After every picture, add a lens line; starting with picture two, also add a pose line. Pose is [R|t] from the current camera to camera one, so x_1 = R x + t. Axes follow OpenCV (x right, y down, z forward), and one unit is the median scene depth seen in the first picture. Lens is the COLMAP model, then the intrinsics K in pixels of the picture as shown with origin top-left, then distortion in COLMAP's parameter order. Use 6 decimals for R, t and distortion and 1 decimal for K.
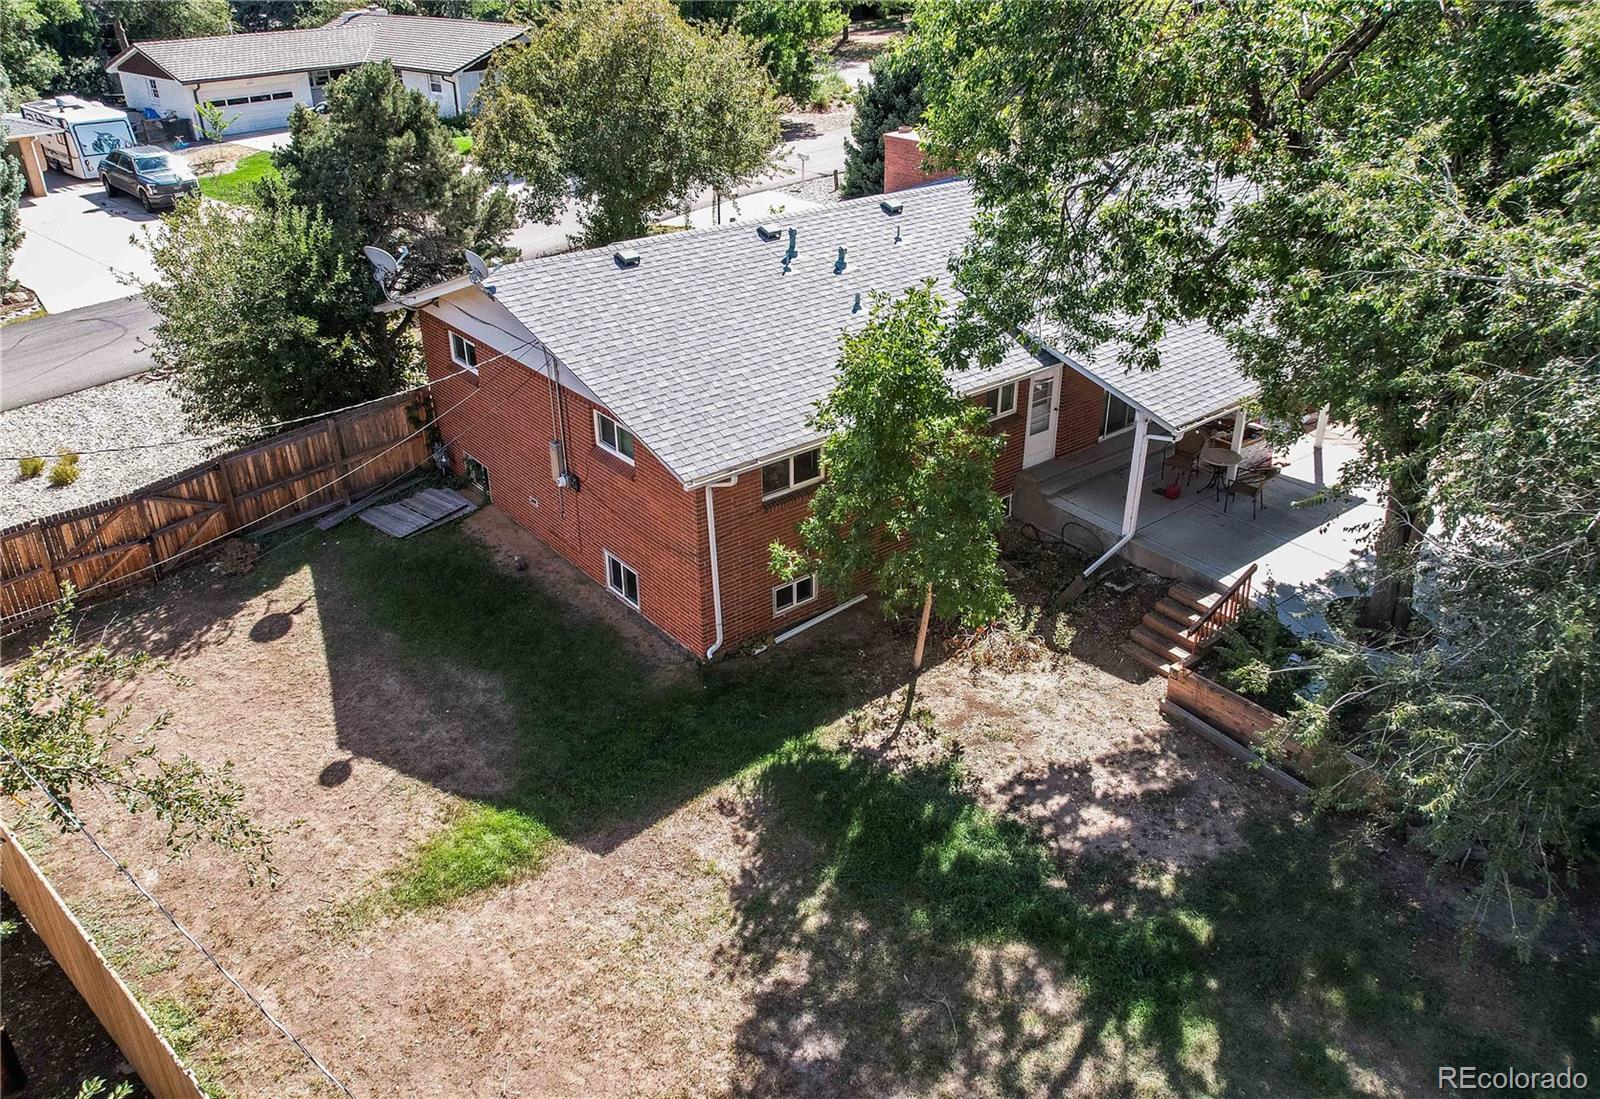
lens RADIAL K [[1473.8, 0, 800.0], [0, 1473.8, 482.8], [0, 0, 1]] dist [-0.034378, -0.001903]
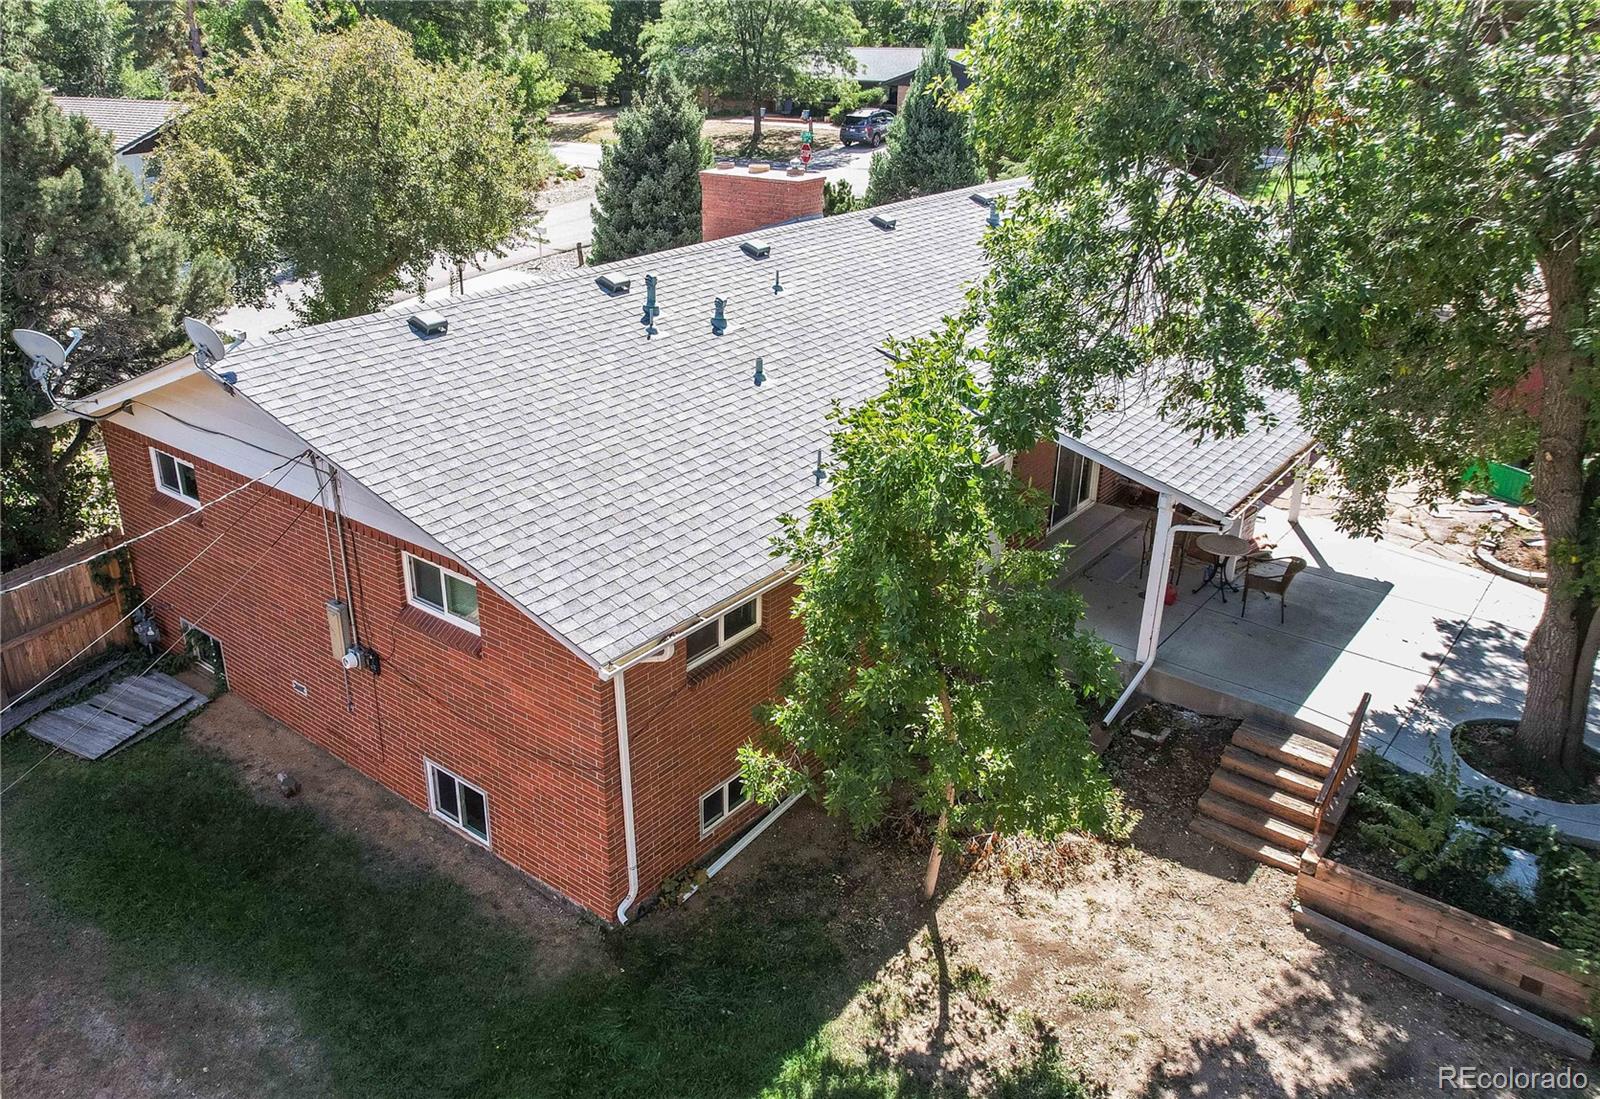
lens RADIAL K [[1473.8, 0, 800.0], [0, 1473.8, 482.8], [0, 0, 1]] dist [-0.034378, -0.001903]
pose [[0.976630, -0.069030, 0.203539, -0.097897], [0.081398, 0.995270, -0.053021, -0.030792], [-0.198917, 0.068350, 0.977630, 0.321515]]
